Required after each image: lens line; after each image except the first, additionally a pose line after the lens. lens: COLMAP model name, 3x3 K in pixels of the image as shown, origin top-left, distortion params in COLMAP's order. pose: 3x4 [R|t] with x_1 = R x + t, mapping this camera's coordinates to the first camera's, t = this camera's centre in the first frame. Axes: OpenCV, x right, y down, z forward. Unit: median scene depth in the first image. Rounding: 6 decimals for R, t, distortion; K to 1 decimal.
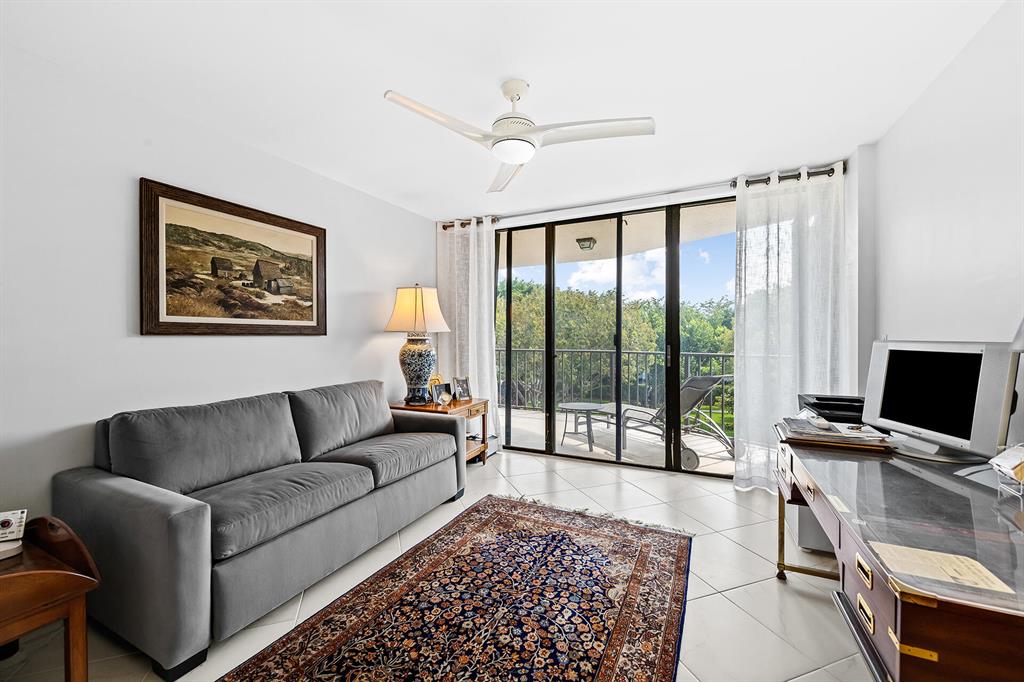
lens RADIAL K [[401.3, 0, 513.3], [0, 401.3, 341.0], [0, 0, 1]] dist [-0.000056, -0.000002]
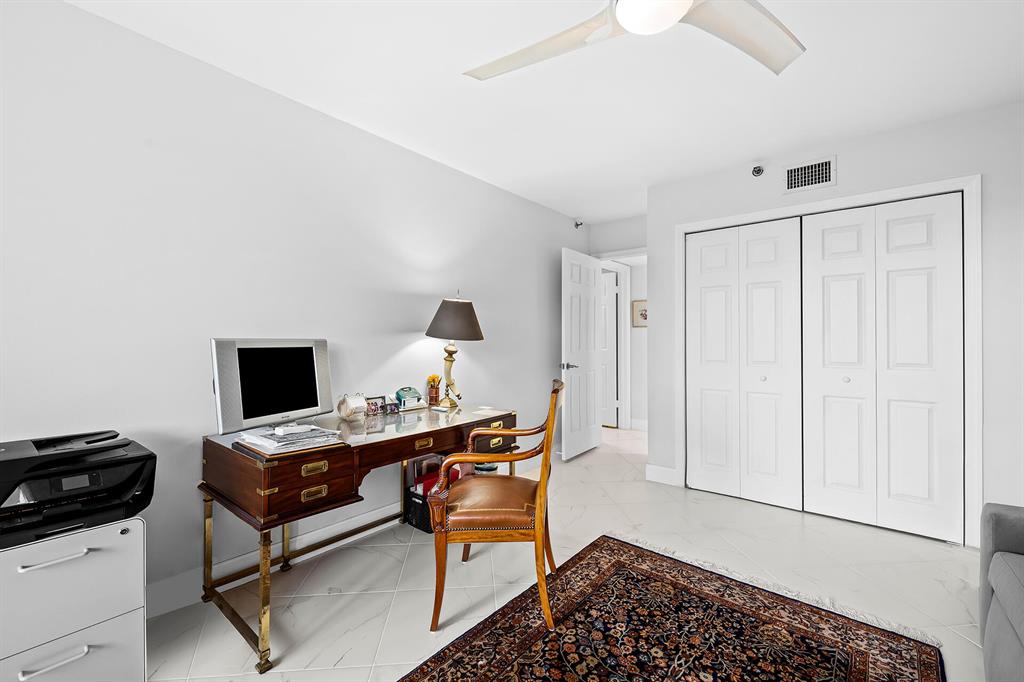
lens RADIAL K [[436.5, 0, 509.4], [0, 436.5, 339.9], [0, 0, 1]] dist [-0.000070, 0.000025]
pose [[-0.971415, 0.000695, 0.237385, 0.070752], [0.001945, 0.999985, 0.005031, -0.000144], [-0.237378, 0.005349, -0.971403, 2.059793]]
